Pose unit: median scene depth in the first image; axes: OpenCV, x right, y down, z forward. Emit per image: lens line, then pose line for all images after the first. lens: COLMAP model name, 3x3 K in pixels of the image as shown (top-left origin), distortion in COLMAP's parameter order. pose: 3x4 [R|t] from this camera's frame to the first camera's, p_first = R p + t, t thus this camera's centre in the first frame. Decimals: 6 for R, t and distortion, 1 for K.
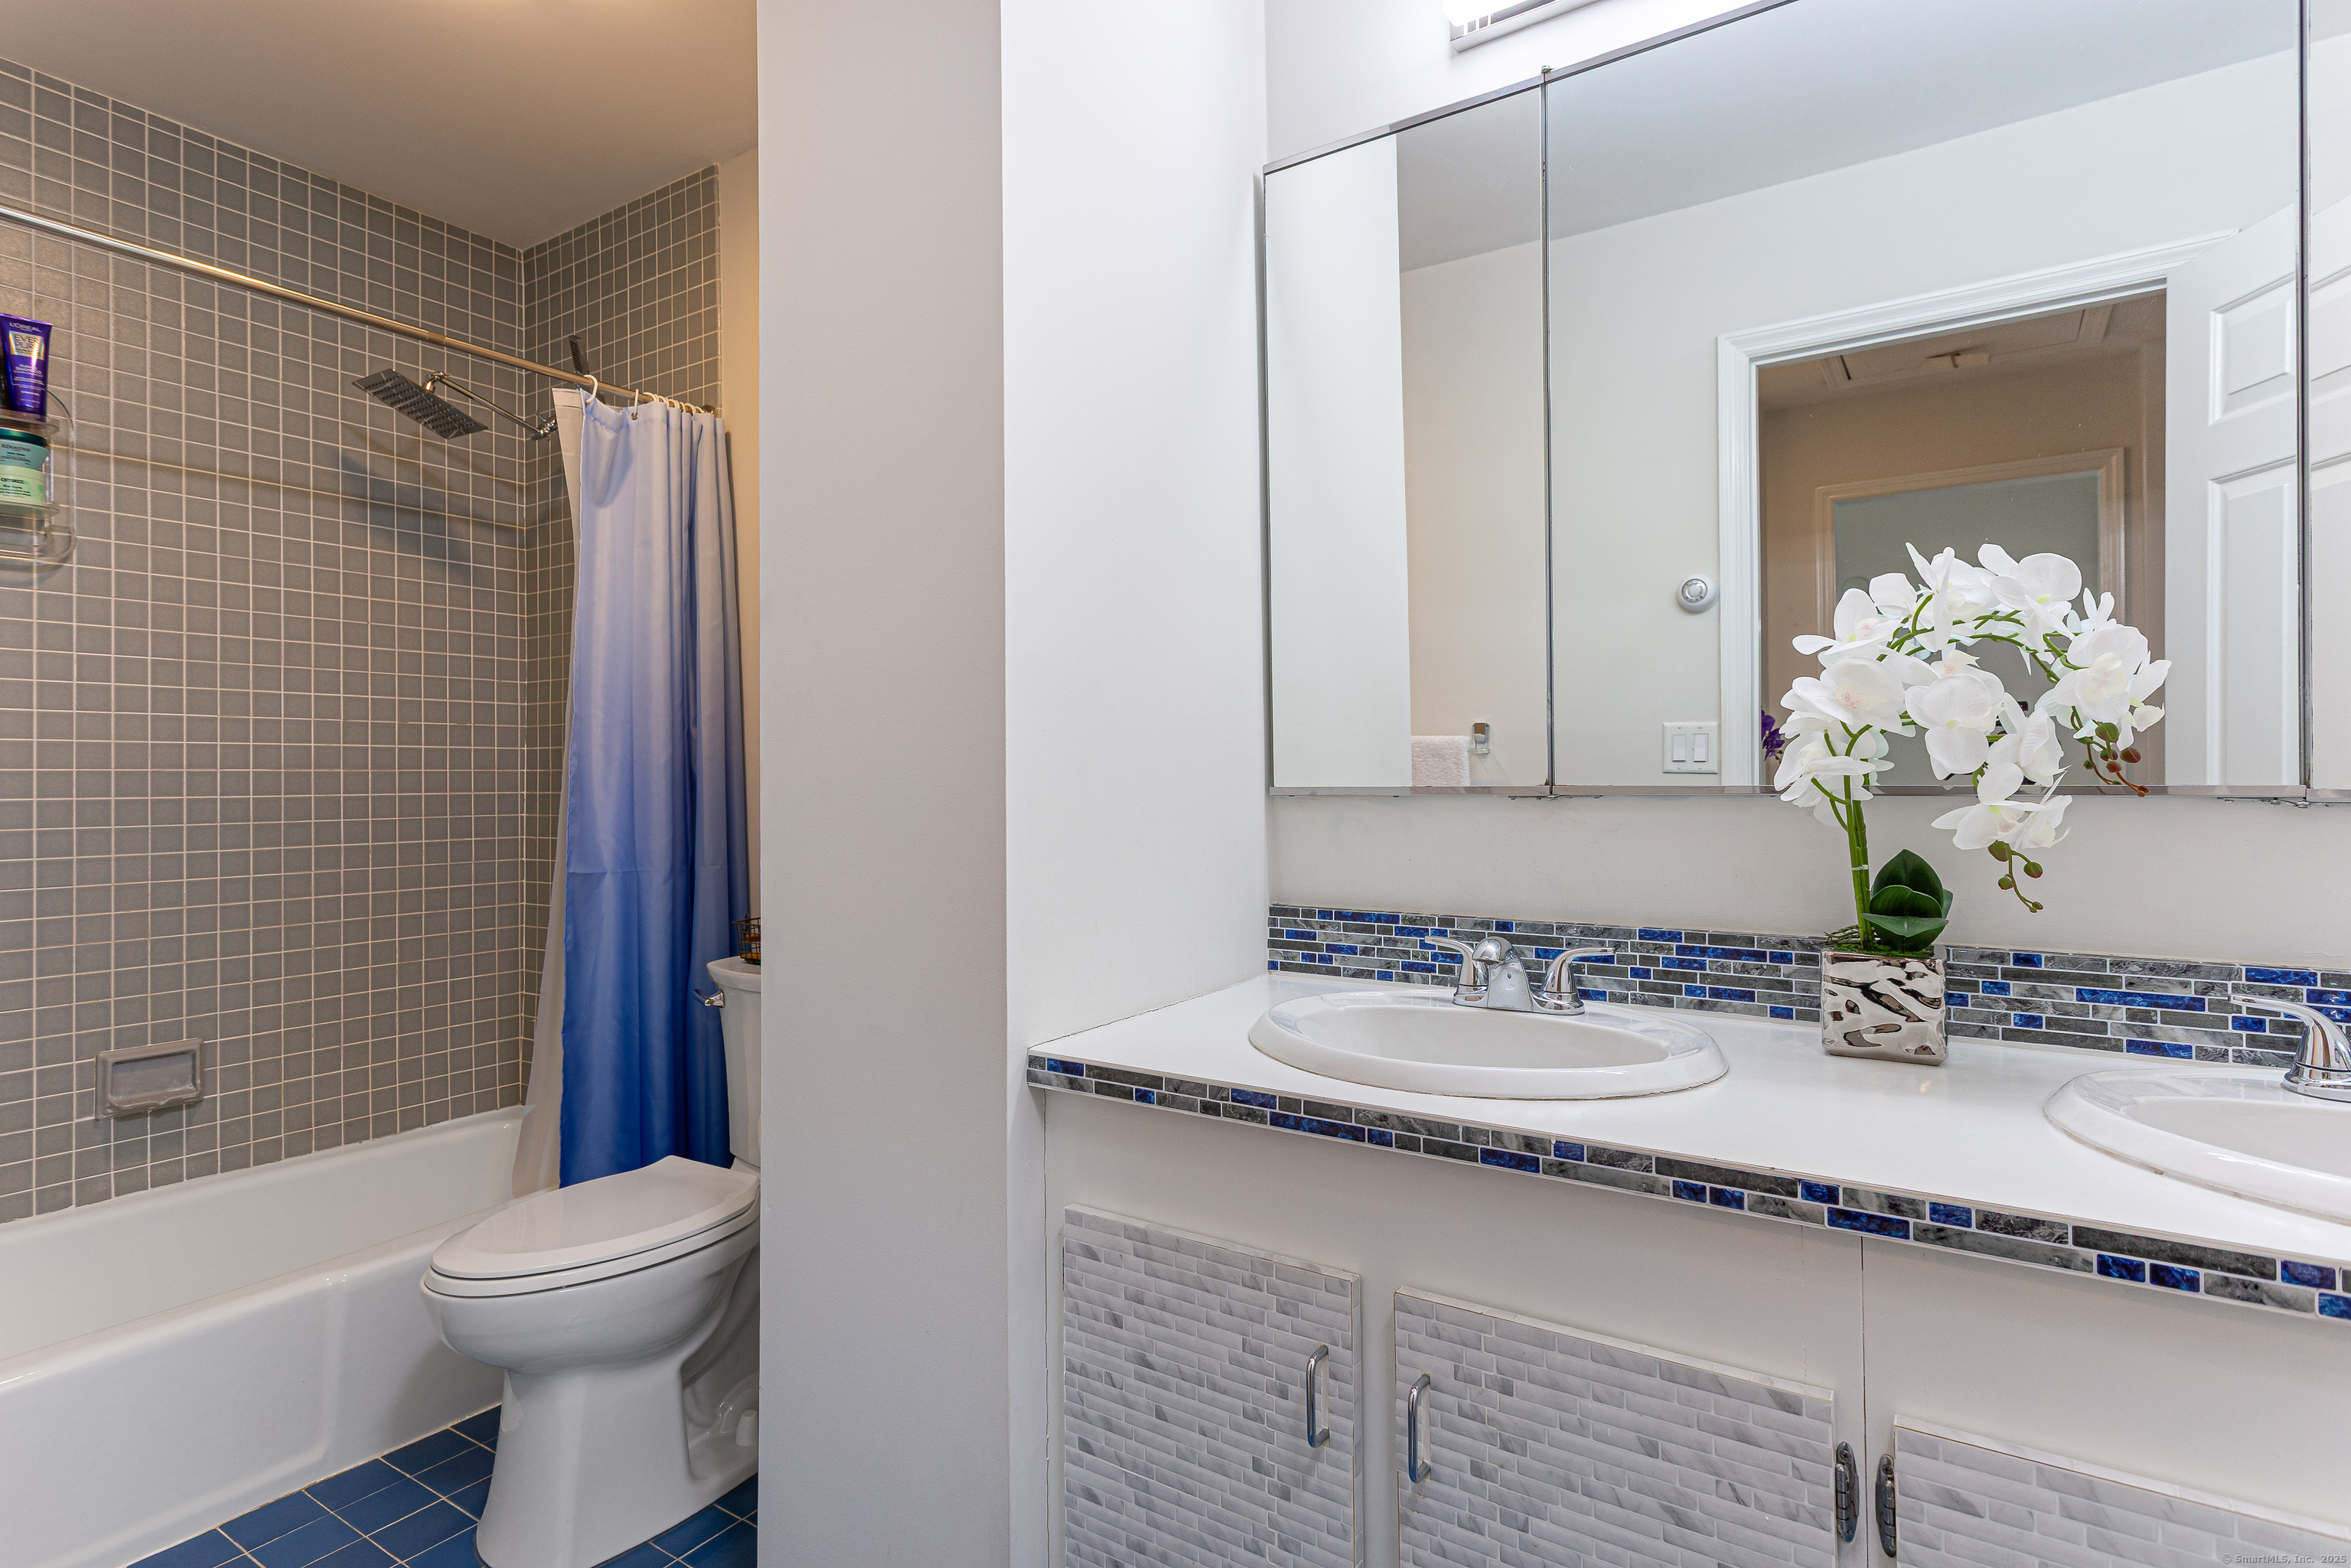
lens RADIAL K [[1178.2, 0, 1172.6], [0, 1178.2, 767.0], [0, 0, 1]] dist [0.003556, 0.000306]
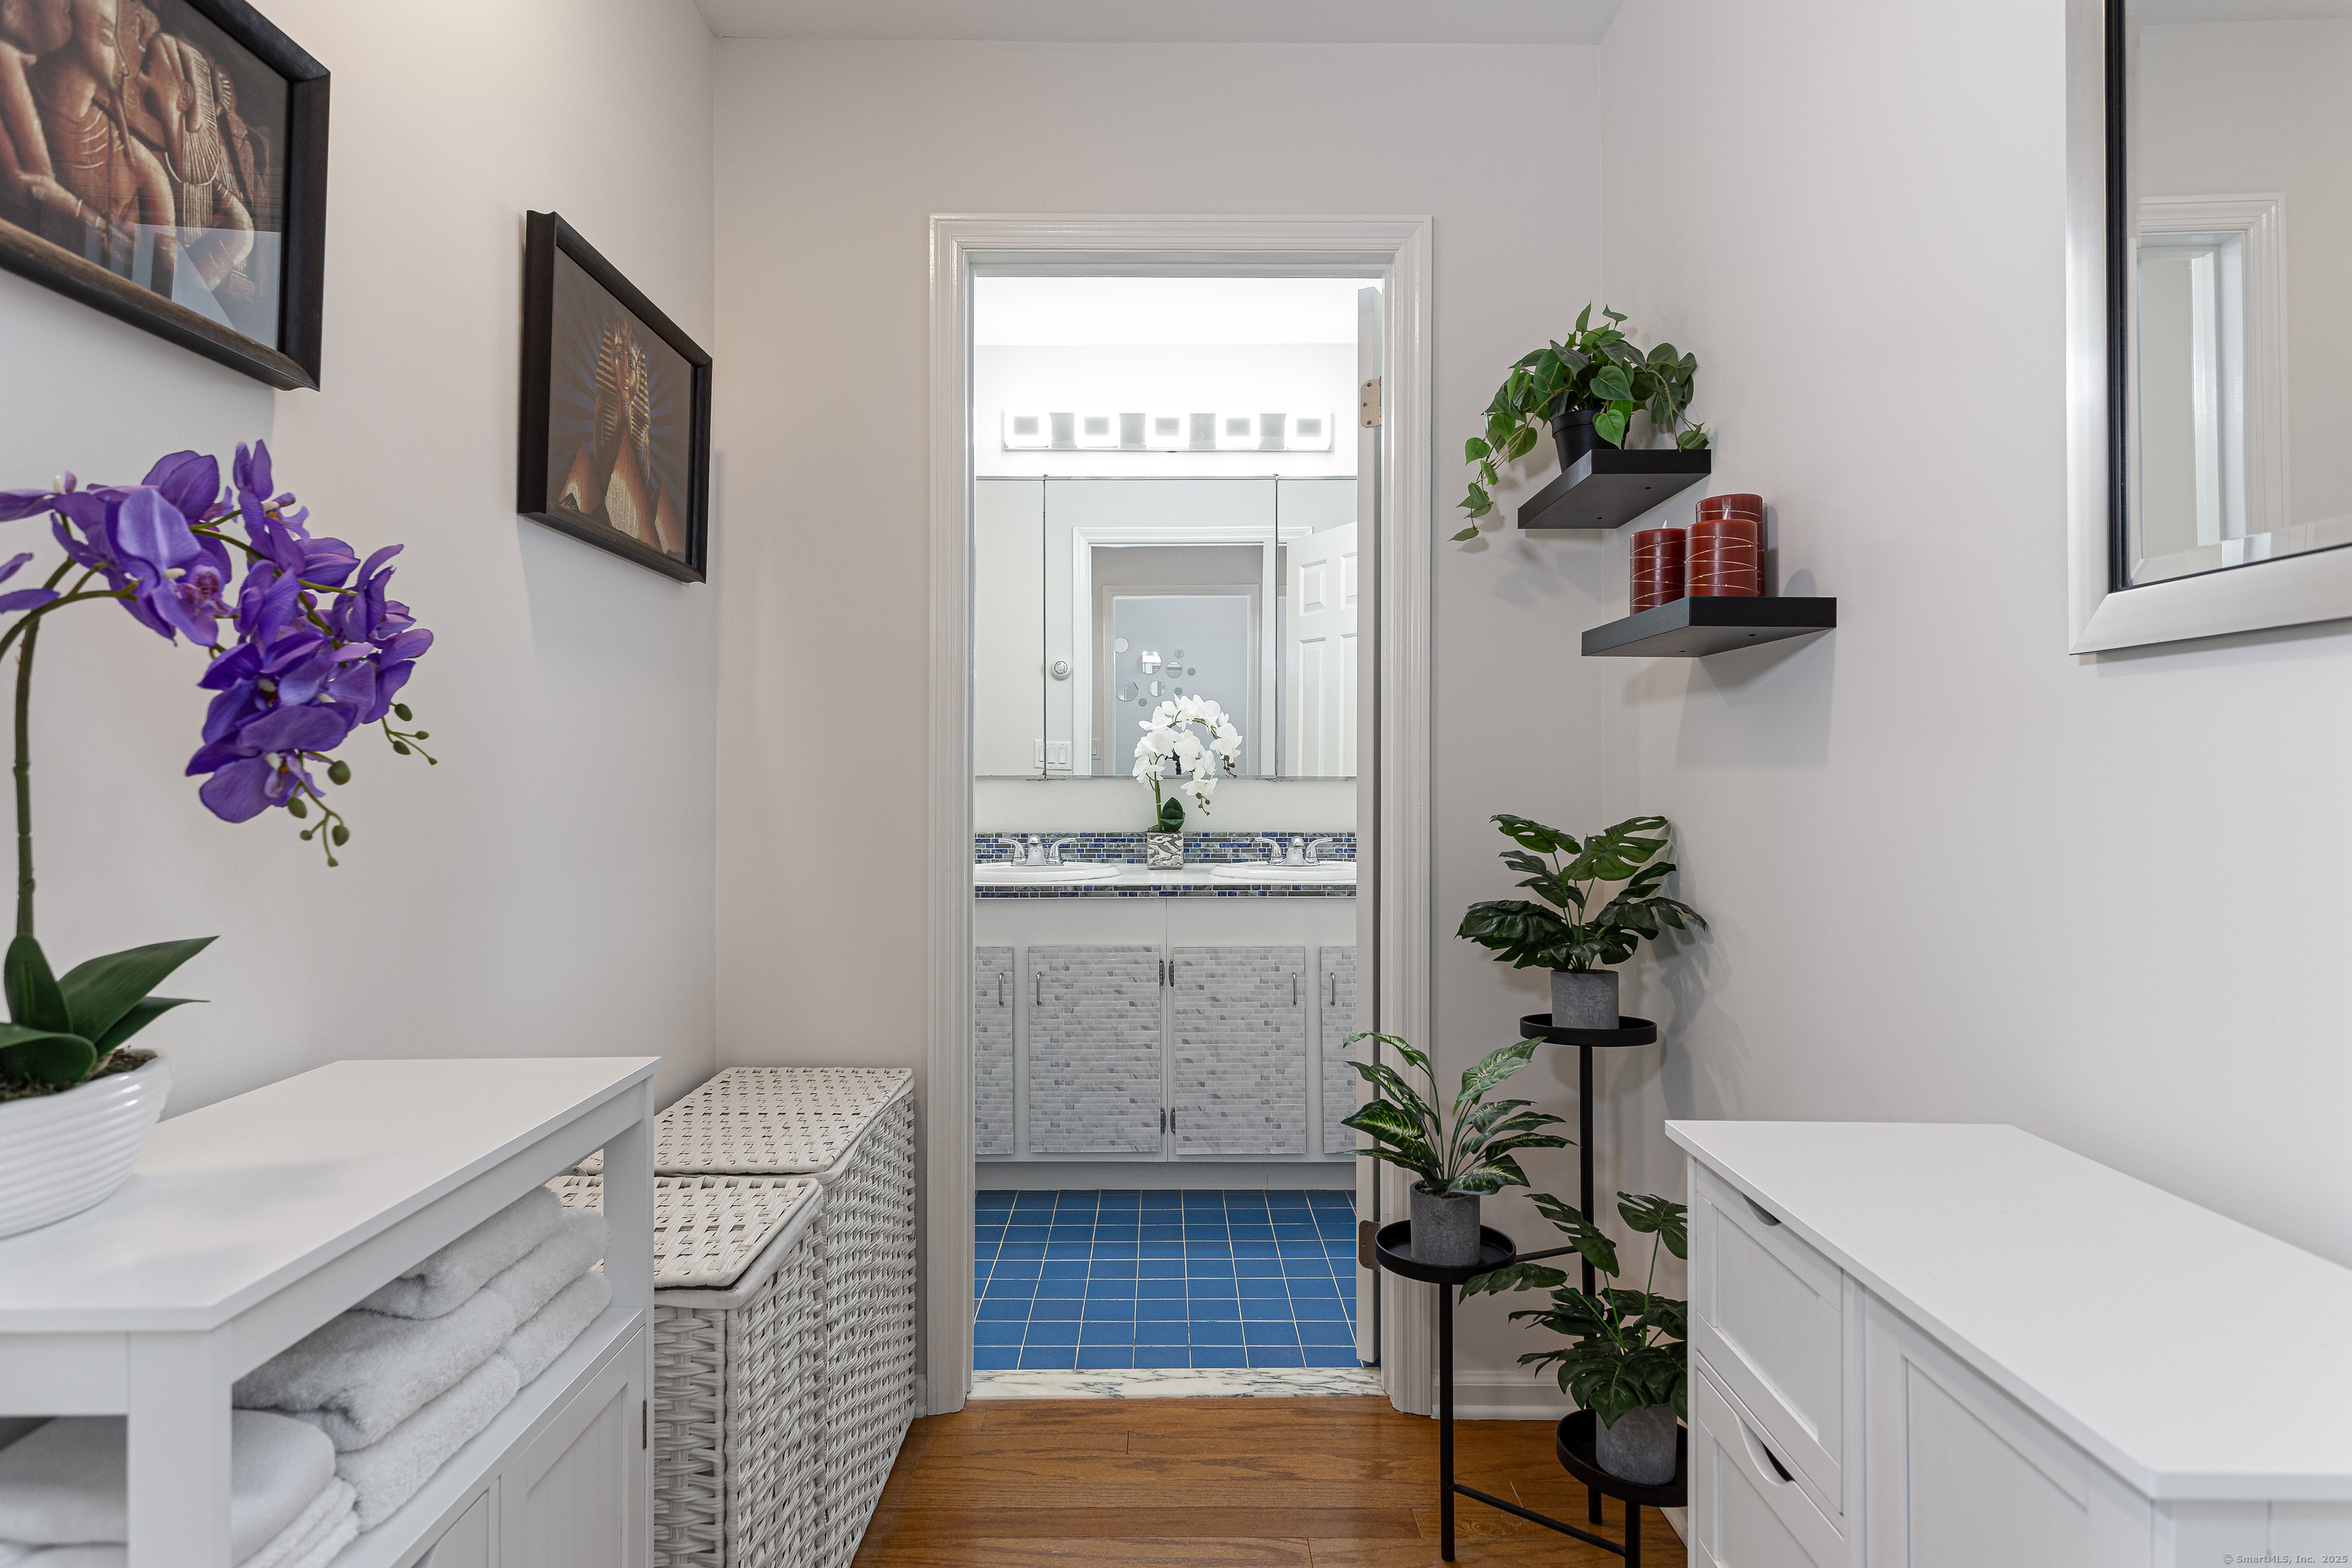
lens RADIAL K [[1346.4, 0, 1176.0], [0, 1346.4, 784.0], [0, 0, 1]] dist [0.000008, -0.000007]
pose [[0.829047, -0.000902, 0.559178, -1.252731], [-0.008220, 0.999871, 0.013801, -0.008029], [-0.559118, -0.016038, 0.828933, -1.792137]]
